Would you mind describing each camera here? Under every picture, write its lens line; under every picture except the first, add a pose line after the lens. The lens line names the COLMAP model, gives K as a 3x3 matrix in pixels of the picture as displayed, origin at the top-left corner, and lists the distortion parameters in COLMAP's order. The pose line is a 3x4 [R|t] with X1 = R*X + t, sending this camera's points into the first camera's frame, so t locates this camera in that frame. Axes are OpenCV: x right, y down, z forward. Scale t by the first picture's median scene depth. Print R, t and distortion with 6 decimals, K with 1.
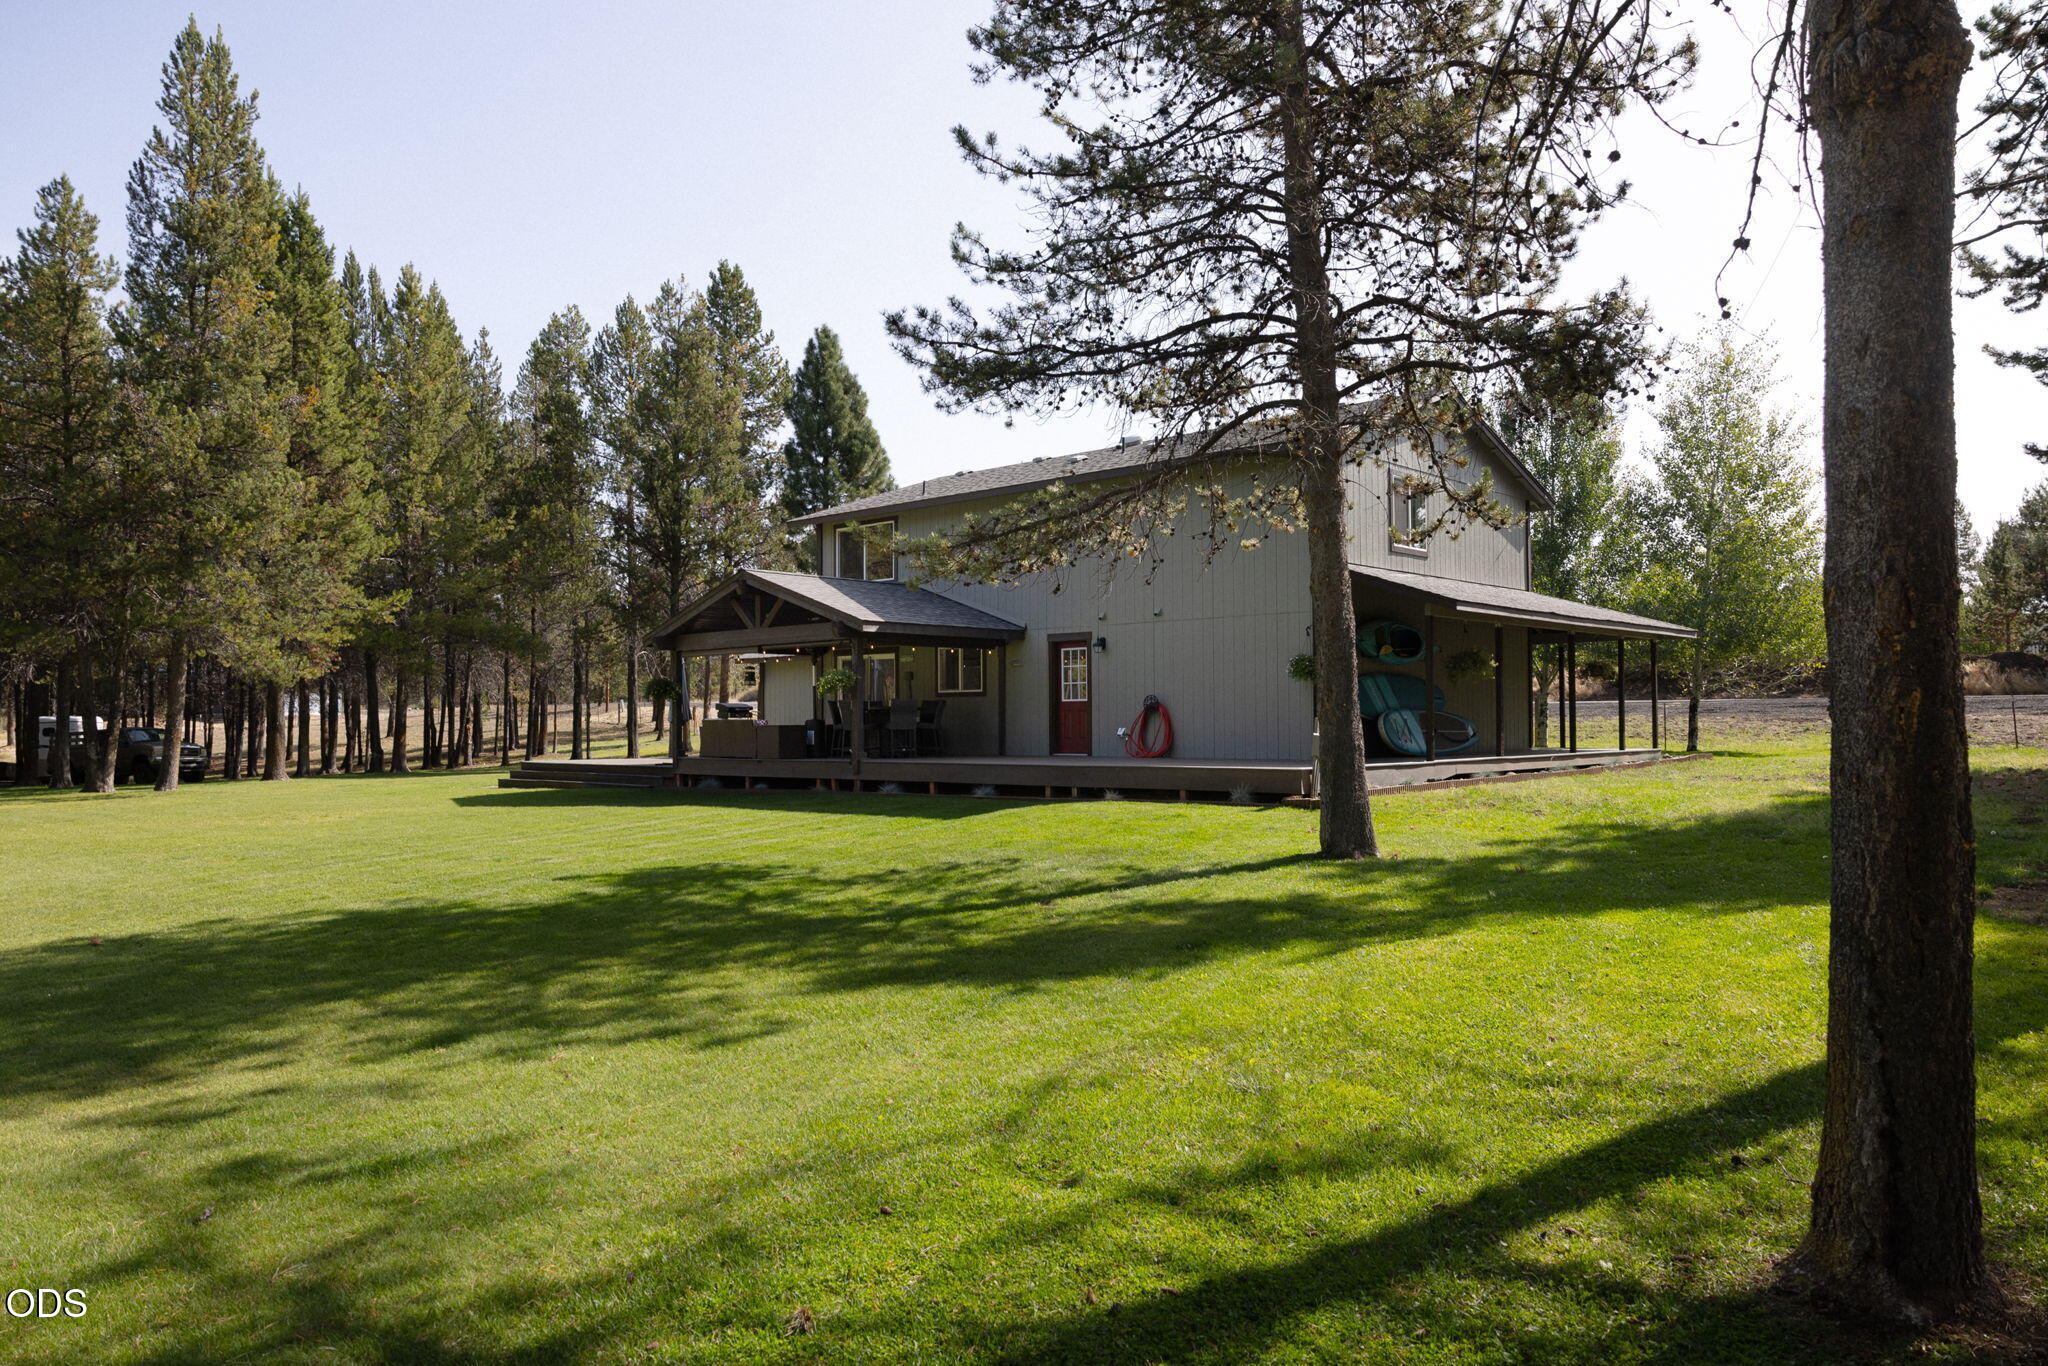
lens RADIAL K [[1404.3, 0, 1024.0], [0, 1404.3, 683.0], [0, 0, 1]] dist [0.005643, 0.002563]
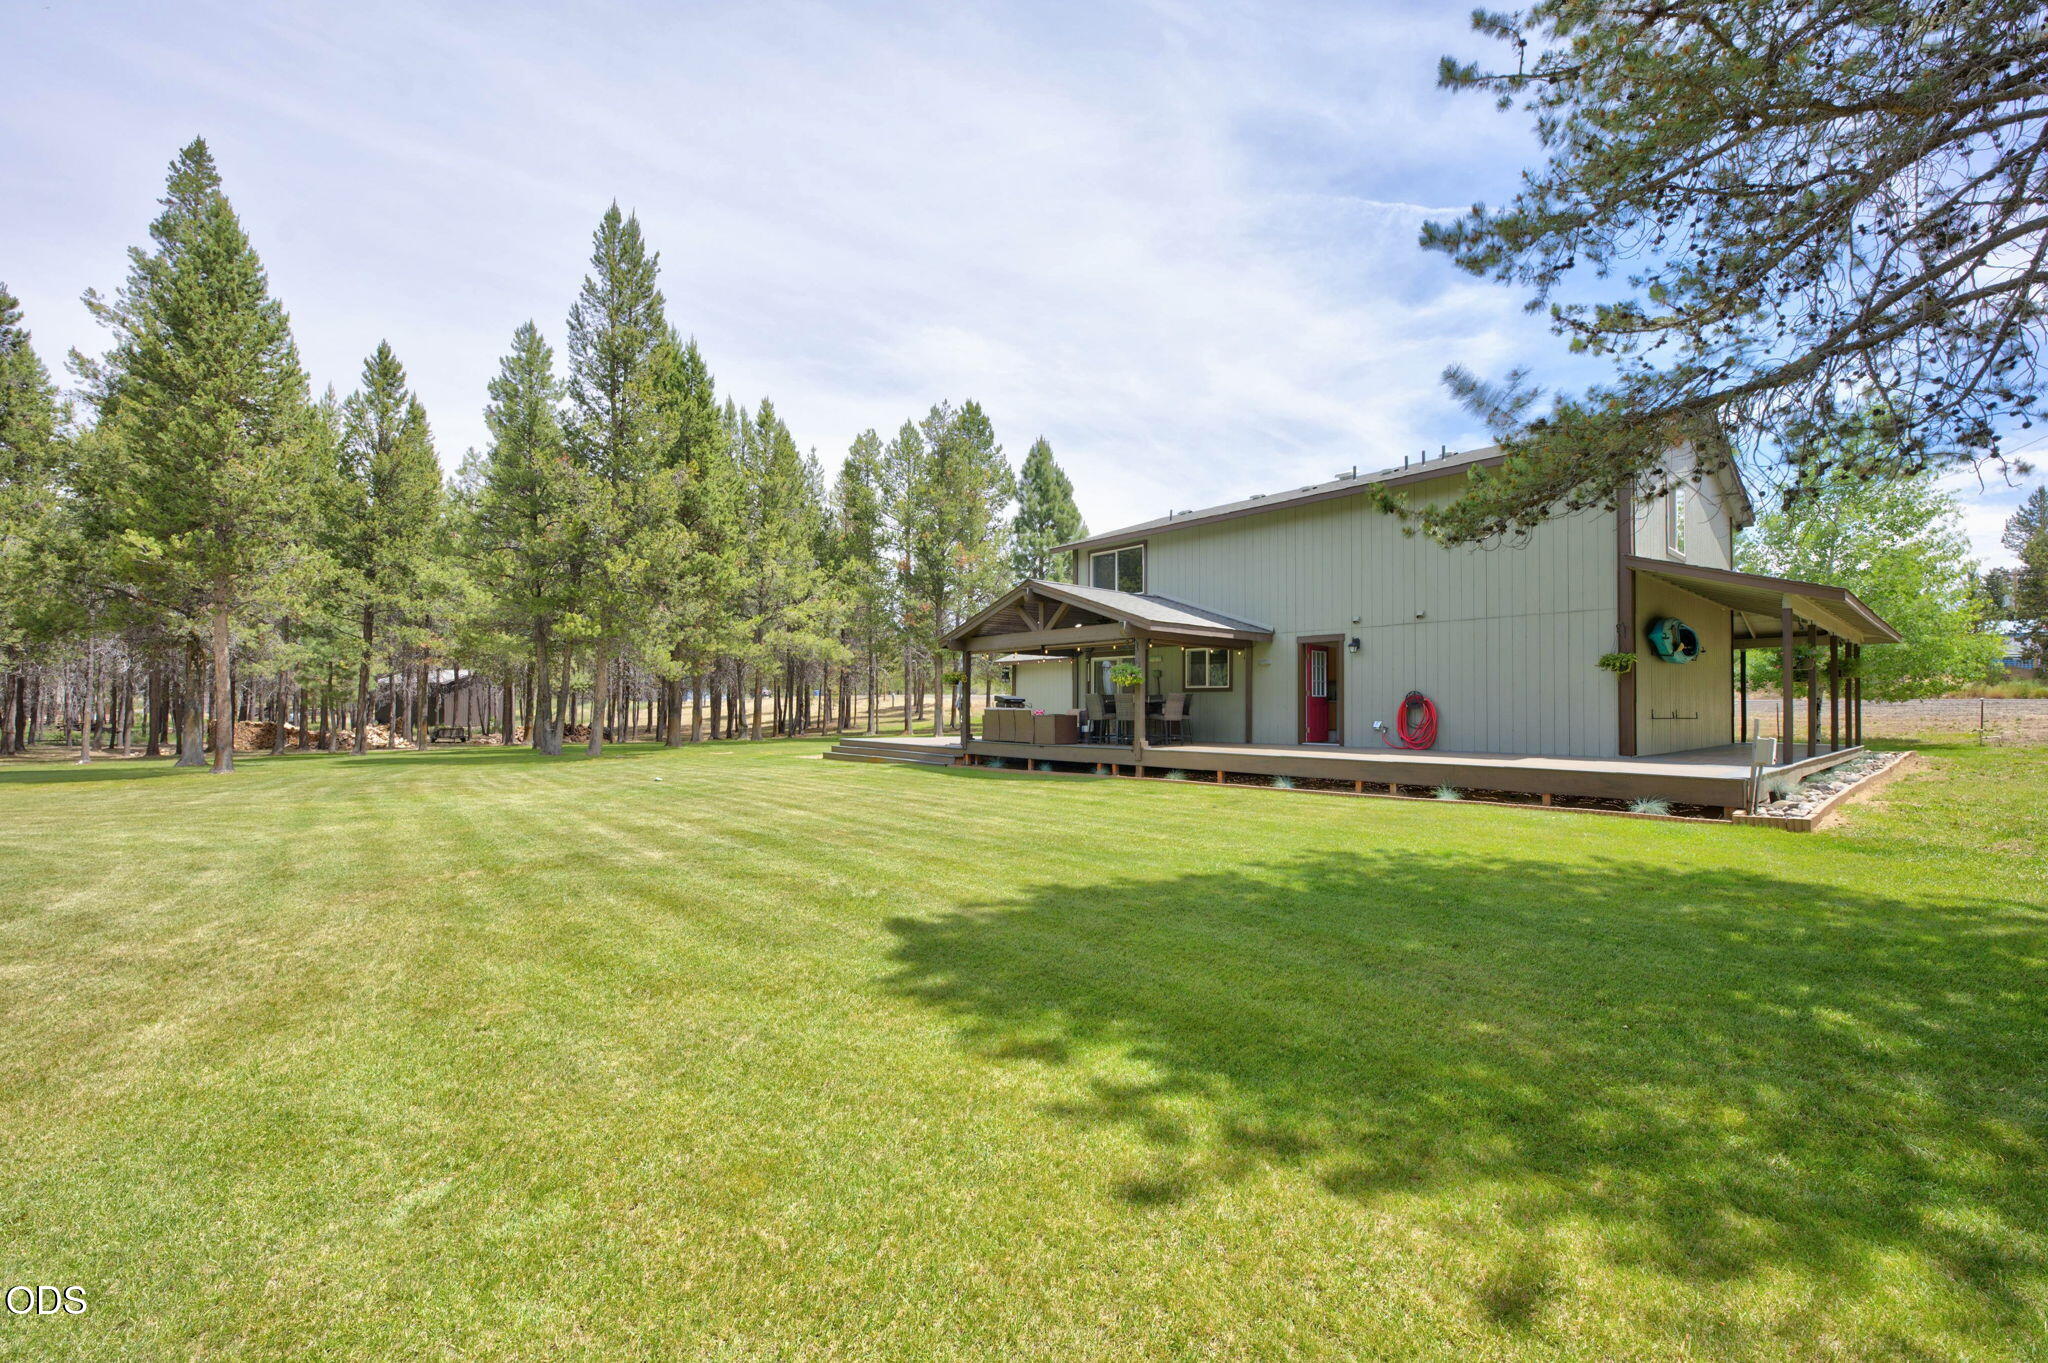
lens RADIAL K [[830.1, 0, 1024.3], [0, 830.1, 689.3], [0, 0, 1]] dist [-0.000294, 0.003364]
pose [[0.993401, 0.008741, -0.114356, -0.061150], [-0.008277, 0.999955, 0.004533, 0.003058], [0.114391, -0.003556, 0.993429, 0.155593]]
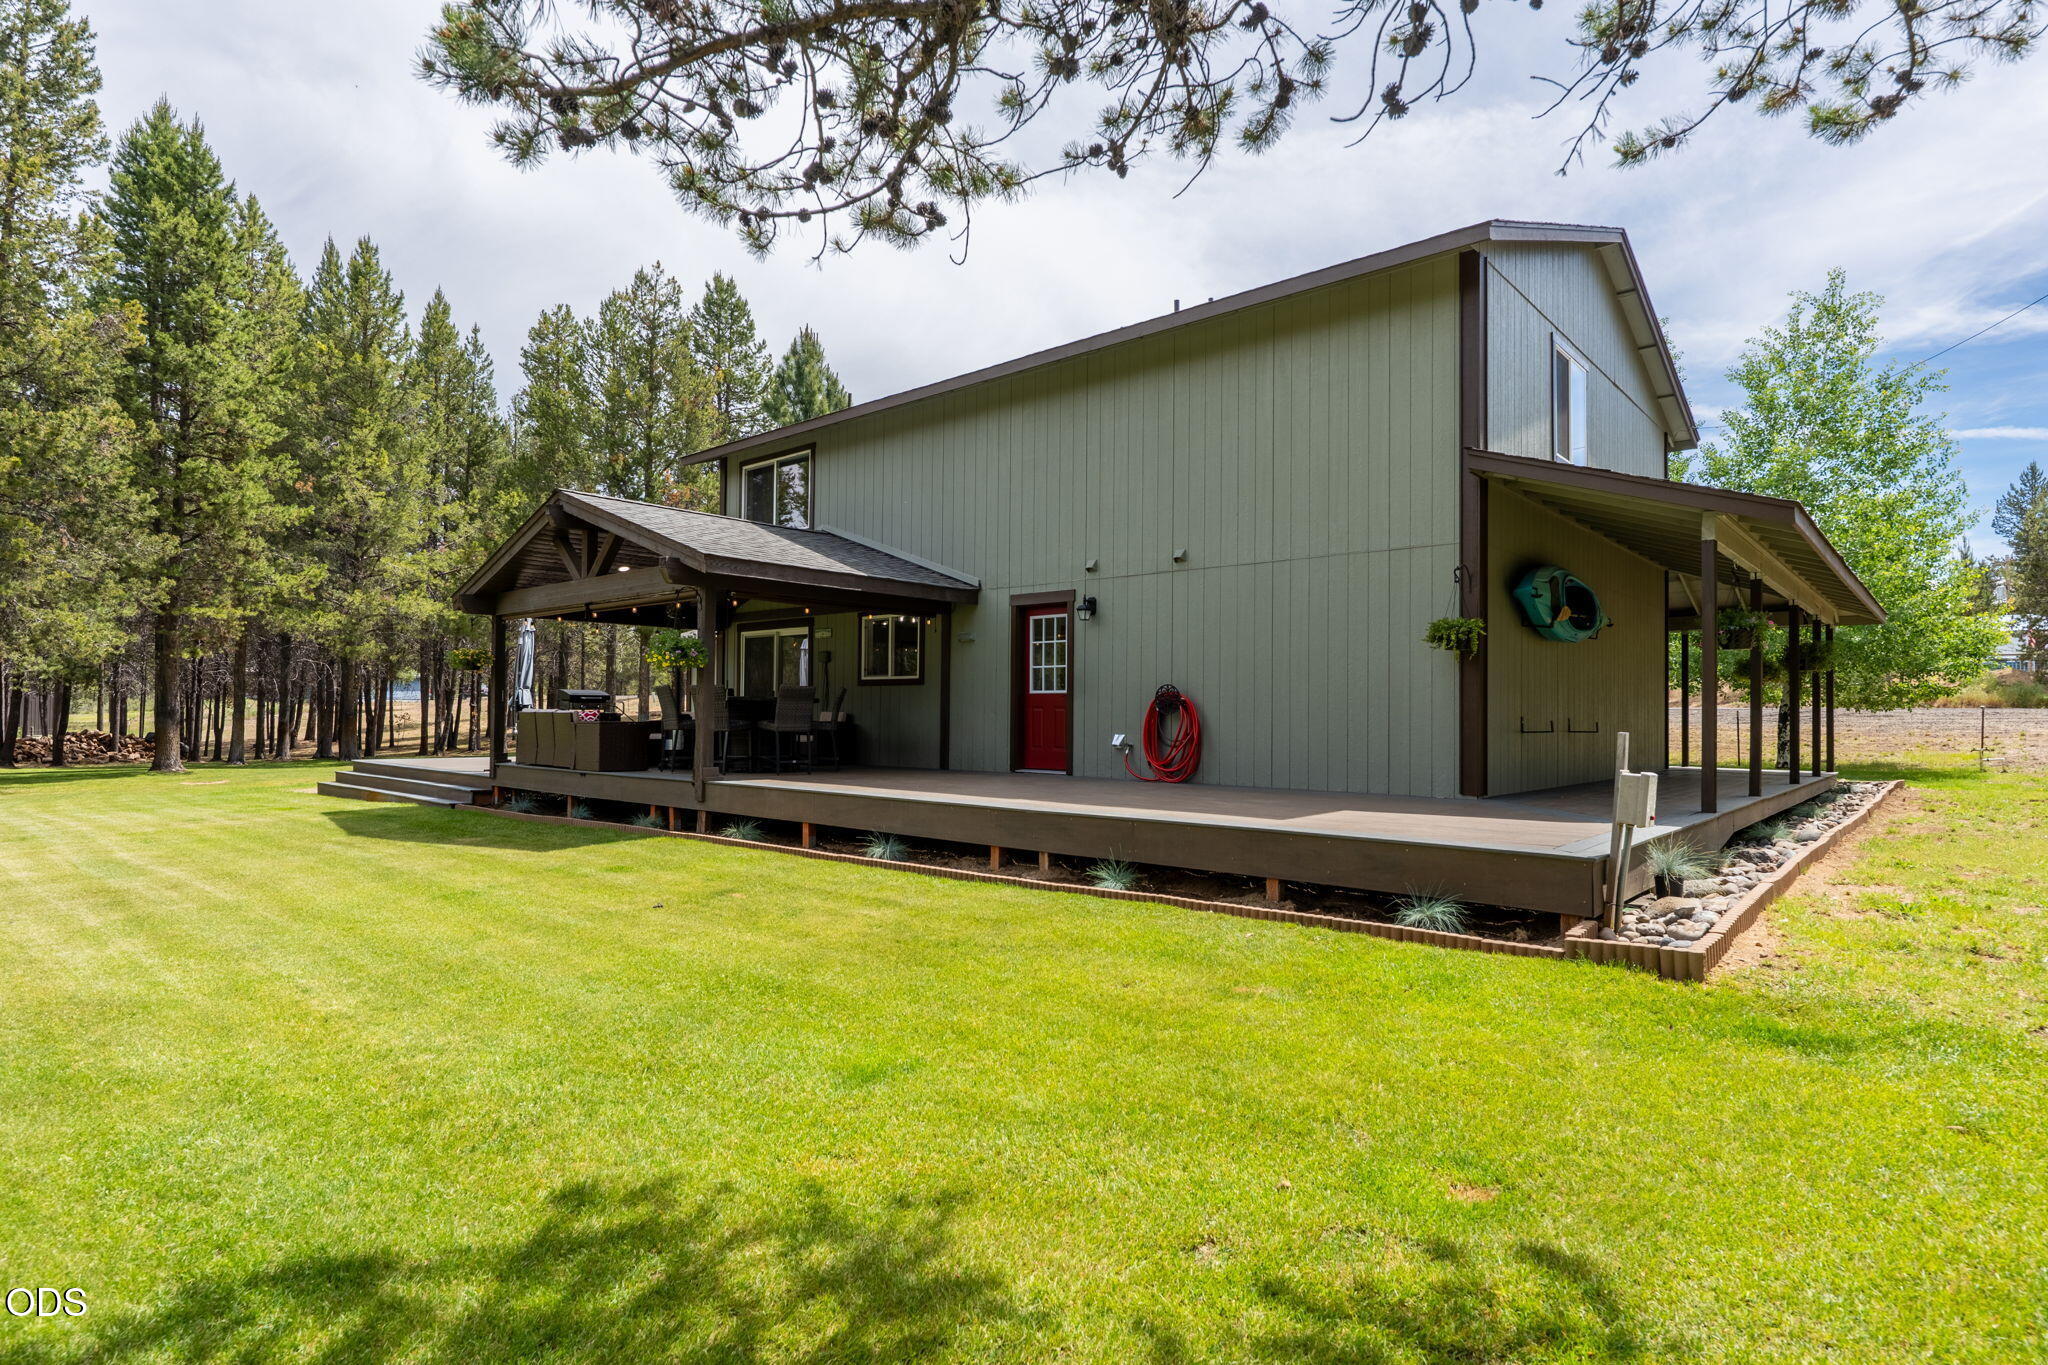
lens RADIAL K [[1066.2, 0, 1031.3], [0, 1066.2, 691.9], [0, 0, 1]] dist [0.002006, 0.000670]
pose [[0.999653, 0.017559, 0.019635, 0.008776], [-0.017611, 0.999842, 0.002502, 0.005338], [-0.019588, -0.002847, 0.999804, 0.238004]]
